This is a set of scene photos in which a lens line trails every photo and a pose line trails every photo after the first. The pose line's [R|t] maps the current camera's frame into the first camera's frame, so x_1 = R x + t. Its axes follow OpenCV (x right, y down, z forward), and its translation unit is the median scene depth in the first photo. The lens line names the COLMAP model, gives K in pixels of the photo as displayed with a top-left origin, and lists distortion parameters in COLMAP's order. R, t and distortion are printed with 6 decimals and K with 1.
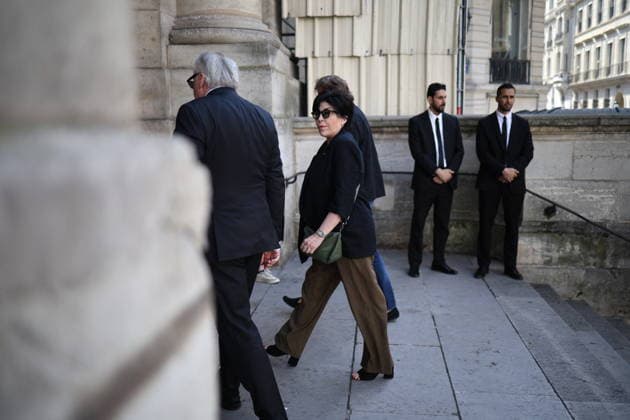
lens RADIAL K [[615.4, 0, 314.1], [0, 615.4, 210.9], [0, 0, 1]] dist [-0.021100, 0.000000]
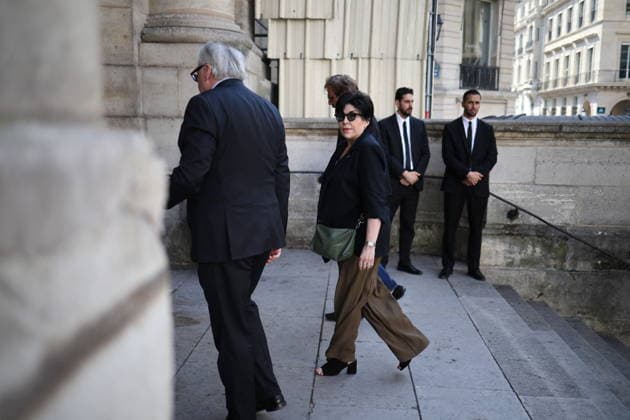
lens RADIAL K [[615.4, 0, 316.5], [0, 615.4, 212.3], [0, 0, 1]] dist [-0.021100, 0.000000]
pose [[0.998701, 0.015004, 0.048702, 0.005186], [-0.015014, 0.999887, -0.000166, 0.002192], [-0.048699, -0.000565, 0.998813, -0.014376]]
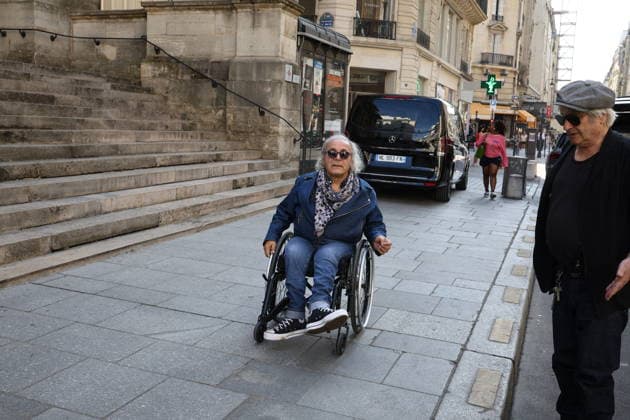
lens RADIAL K [[615.4, 0, 311.9], [0, 615.4, 211.5], [0, 0, 1]] dist [-0.021100, 0.000000]
pose [[0.963960, 0.091783, -0.249714, 1.518134], [-0.096917, 0.995258, -0.008316, 0.523273], [0.247766, 0.032218, 0.968284, -0.850939]]
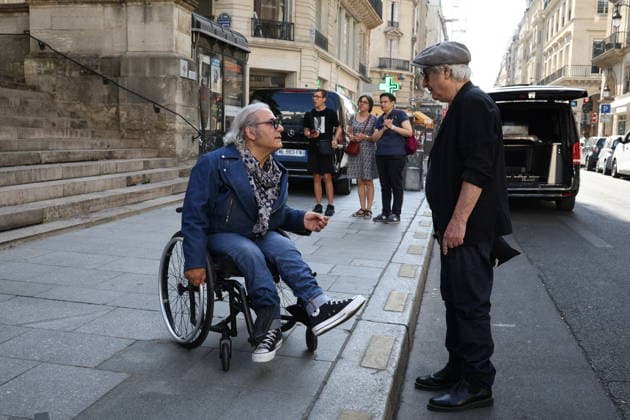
lens RADIAL K [[615.4, 0, 316.1], [0, 615.4, 209.3], [0, 0, 1]] dist [-0.021100, 0.000000]
pose [[0.993819, 0.051876, -0.098151, 1.536680], [-0.055547, 0.997841, -0.035044, 0.556717], [0.096122, 0.040279, 0.994554, -0.829013]]
